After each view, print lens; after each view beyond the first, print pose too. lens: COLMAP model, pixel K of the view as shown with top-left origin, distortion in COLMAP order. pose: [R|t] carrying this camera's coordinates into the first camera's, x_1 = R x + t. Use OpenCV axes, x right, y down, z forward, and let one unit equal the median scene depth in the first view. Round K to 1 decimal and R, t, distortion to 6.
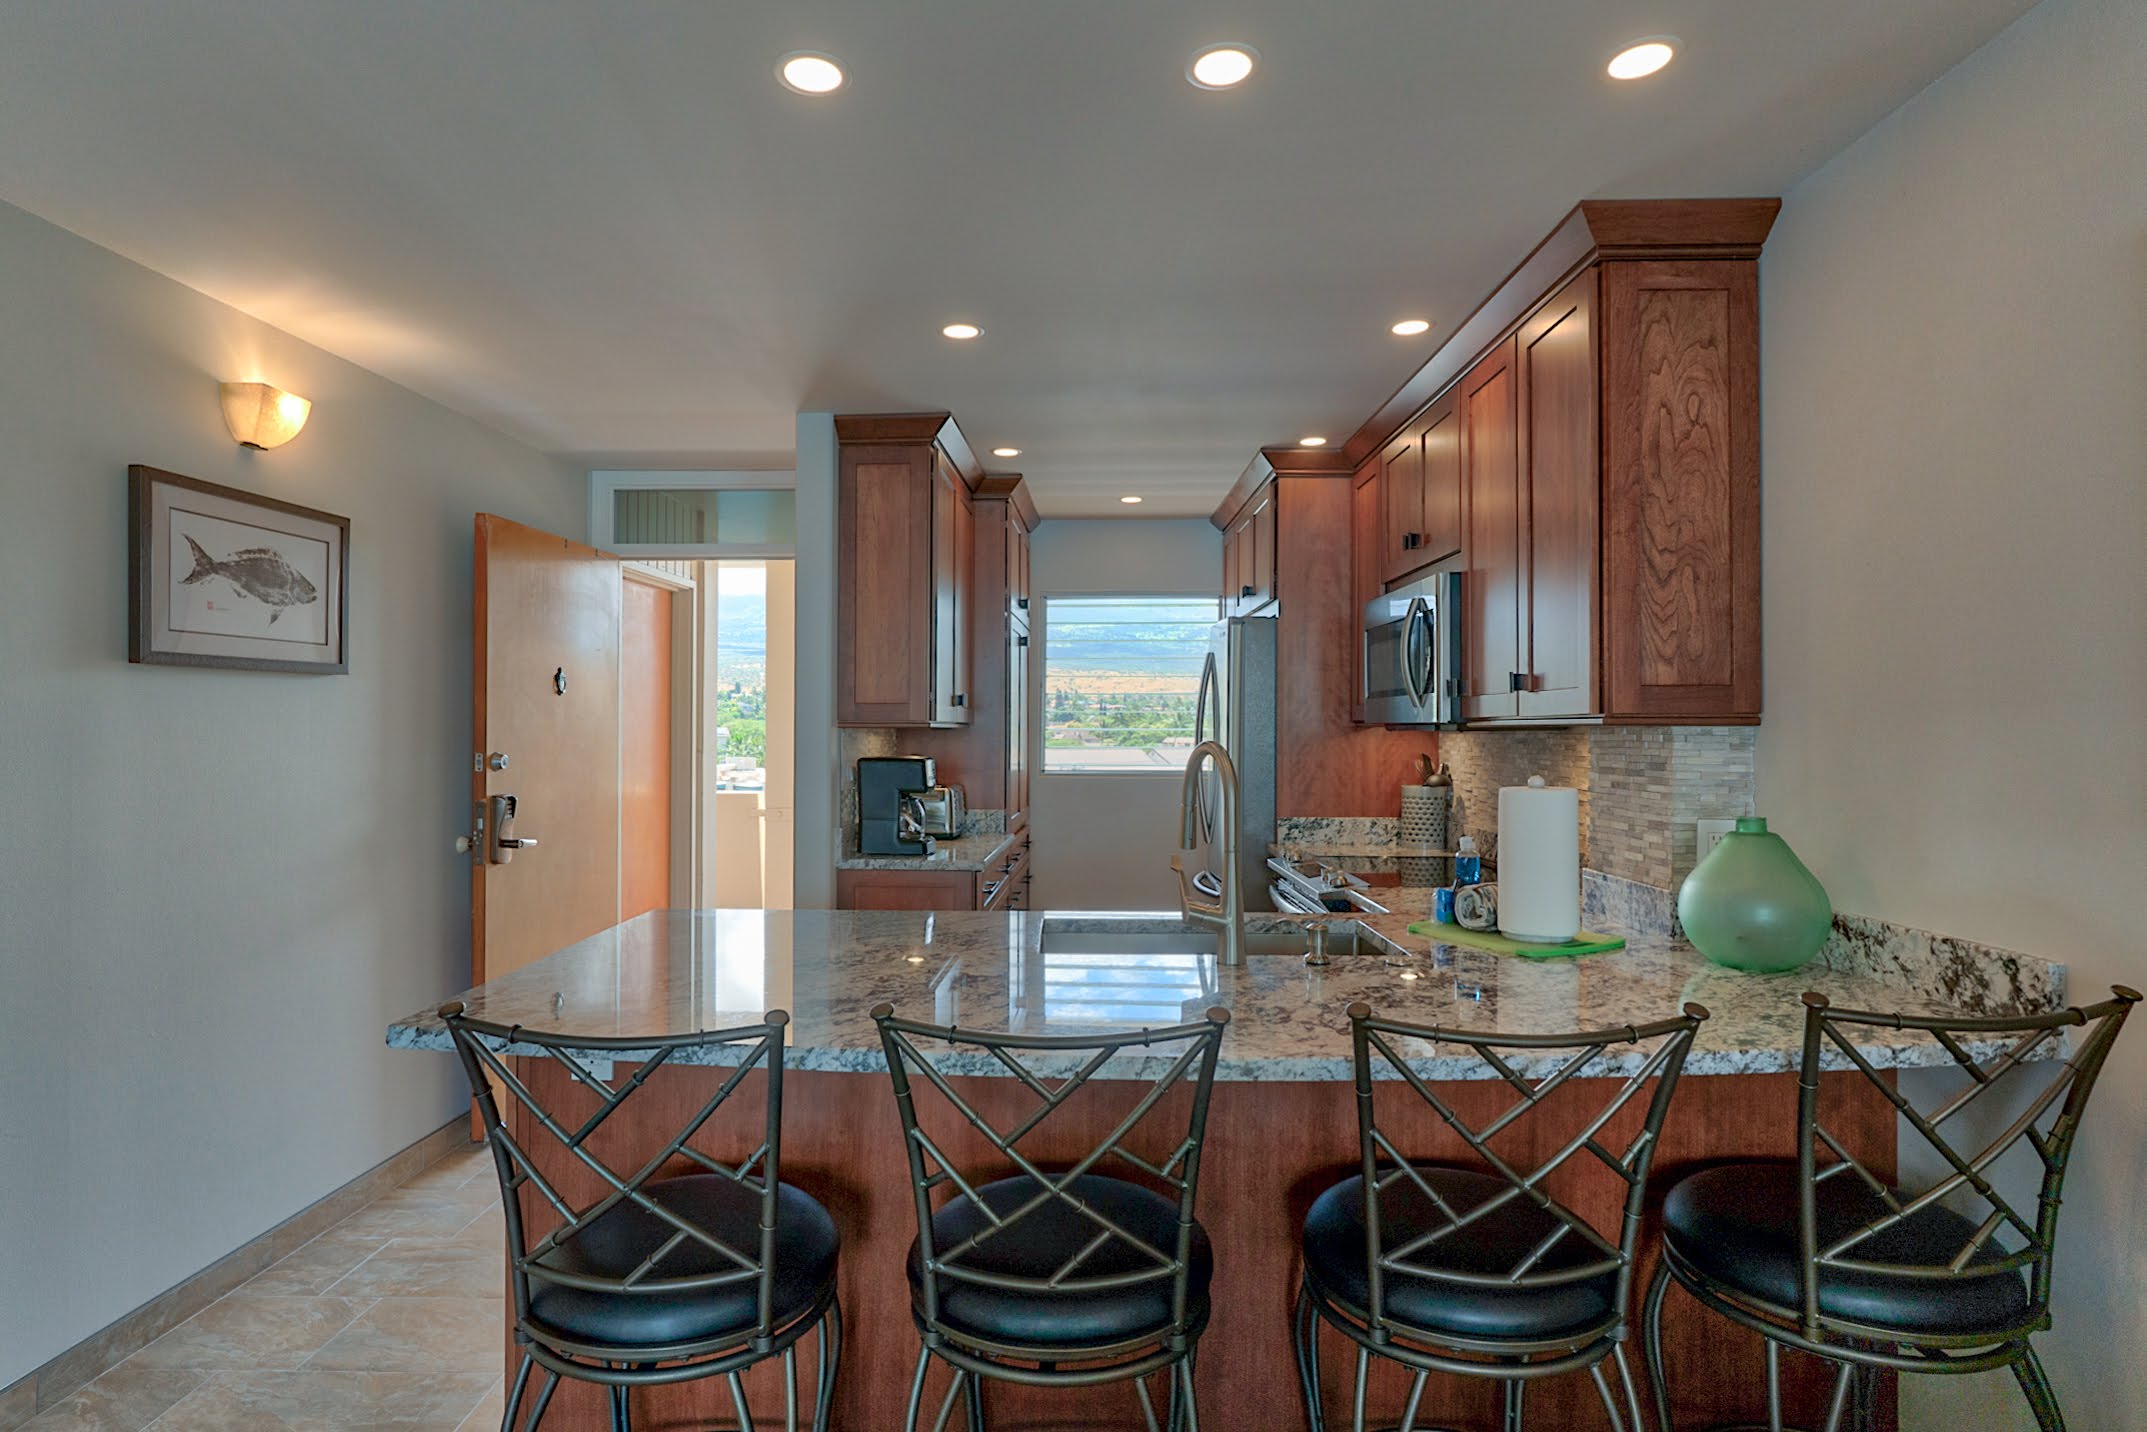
lens RADIAL K [[1129.5, 0, 1080.0], [0, 1129.5, 718.5], [0, 0, 1]] dist [-0.012452, 0.009836]
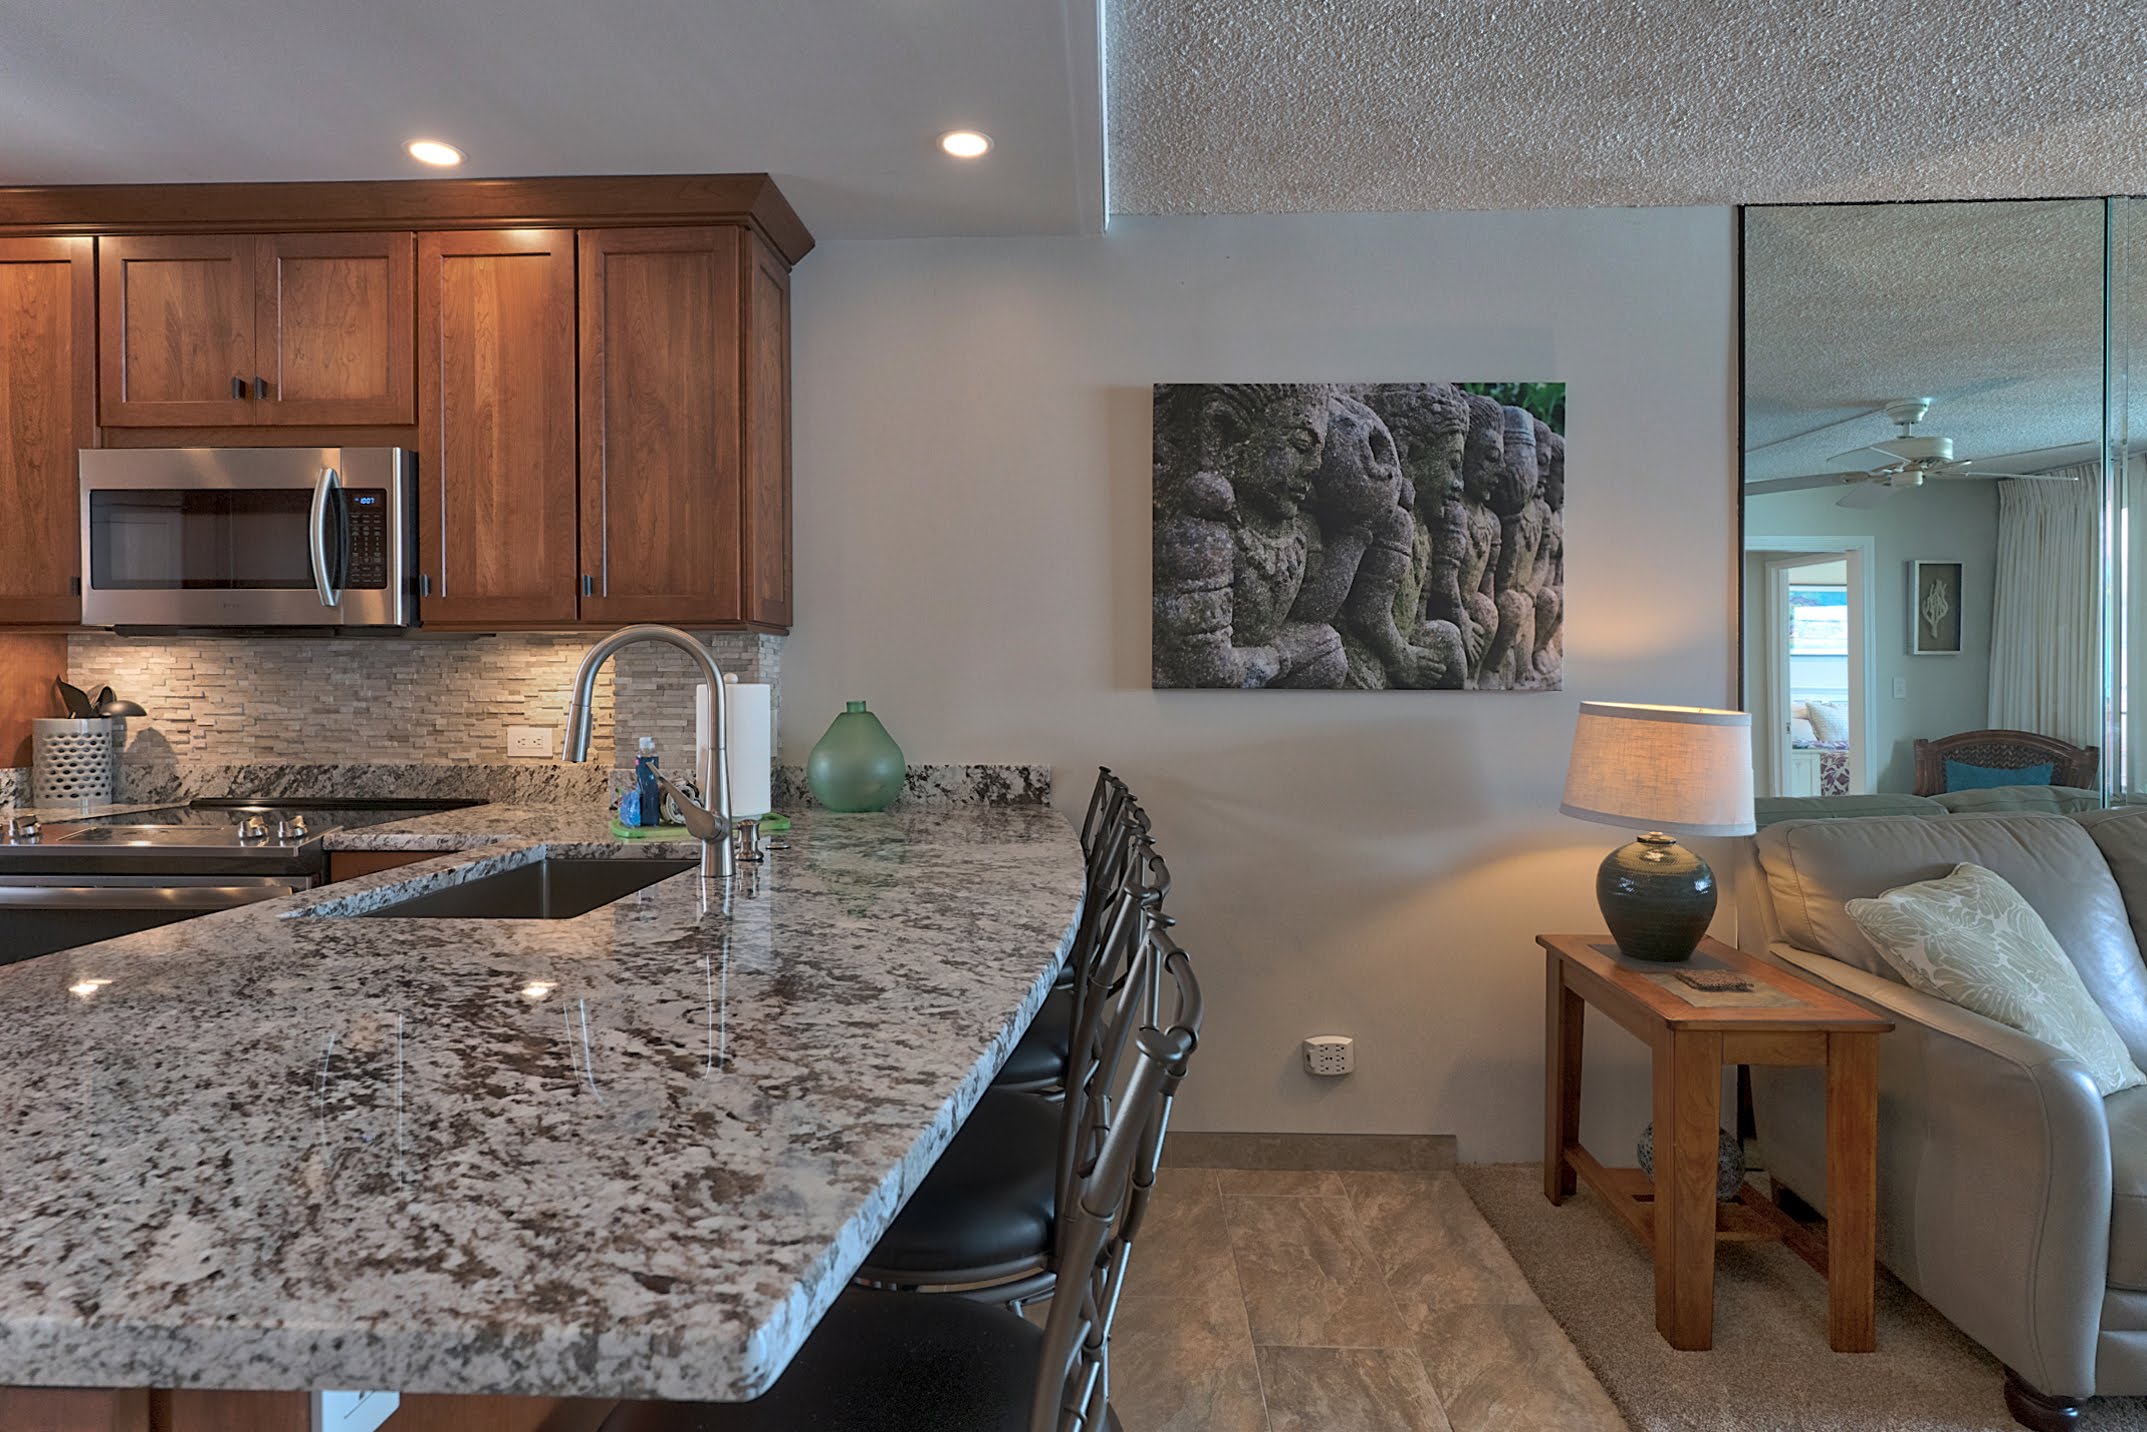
lens RADIAL K [[1103.5, 0, 1073.4], [0, 1103.5, 693.0], [0, 0, 1]] dist [-0.014942, 0.009866]
pose [[0.042621, -0.008960, 0.999051, -0.404312], [-0.008426, 0.999921, 0.009328, 0.035815], [-0.999056, -0.008816, 0.042542, 0.384972]]
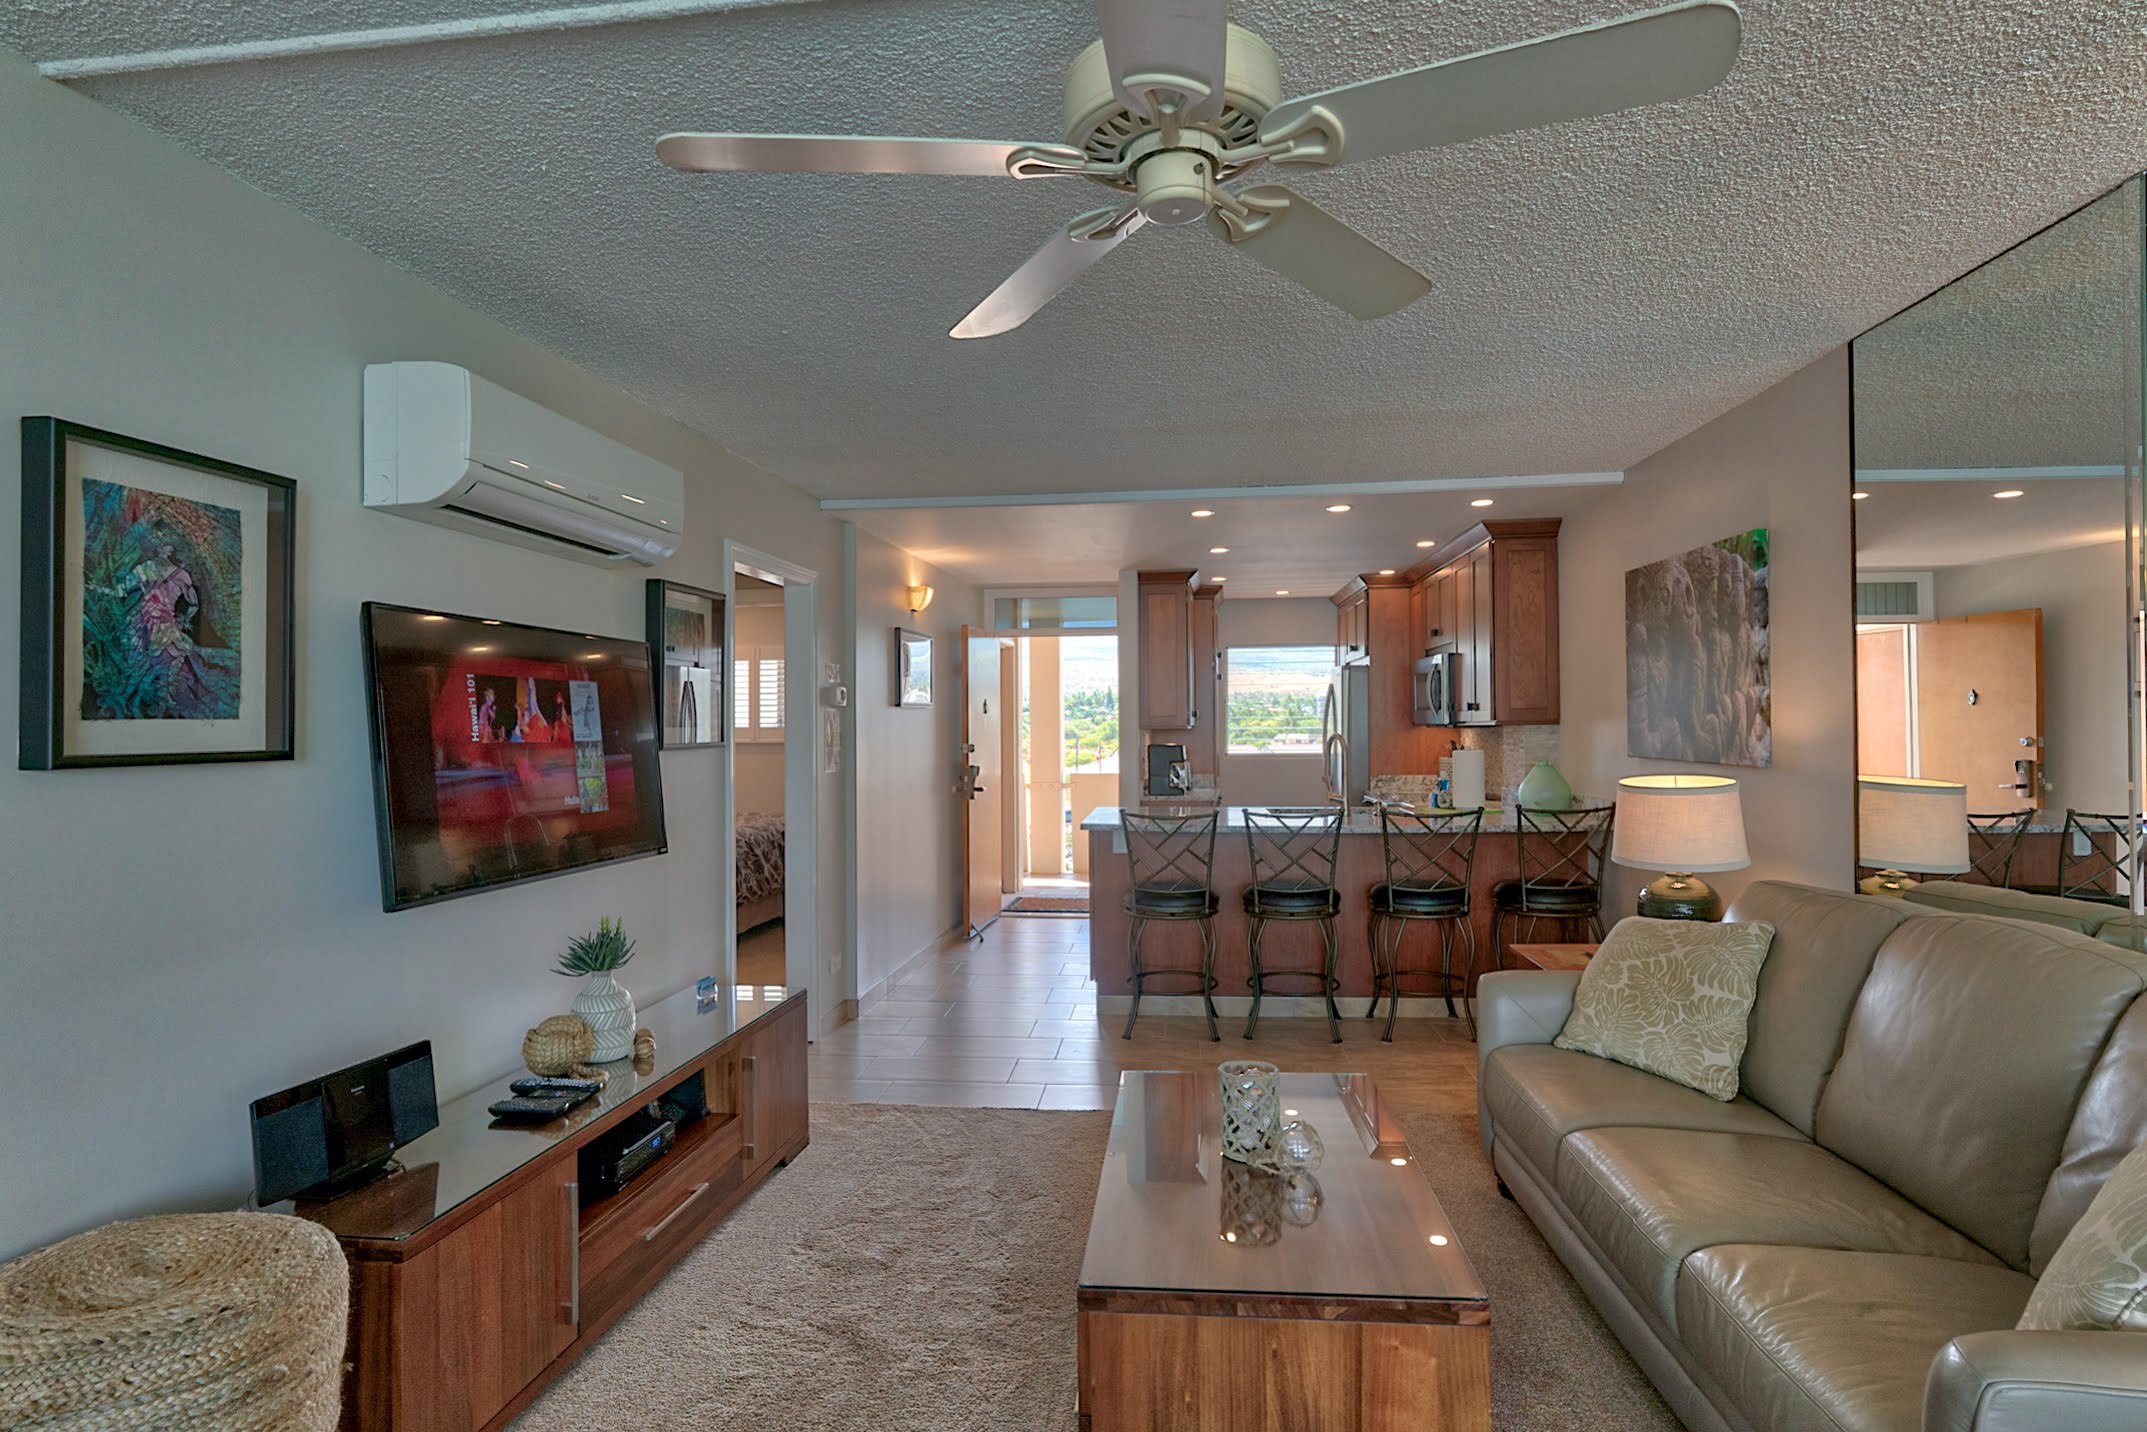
lens RADIAL K [[1117.9, 0, 1080.4], [0, 1117.9, 734.1], [0, 0, 1]] dist [-0.017820, 0.010088]
pose [[0.995213, -0.011365, -0.097066, -0.133581], [0.012842, 0.999811, 0.014613, -0.013690], [0.096881, -0.015789, 0.995171, -0.974792]]
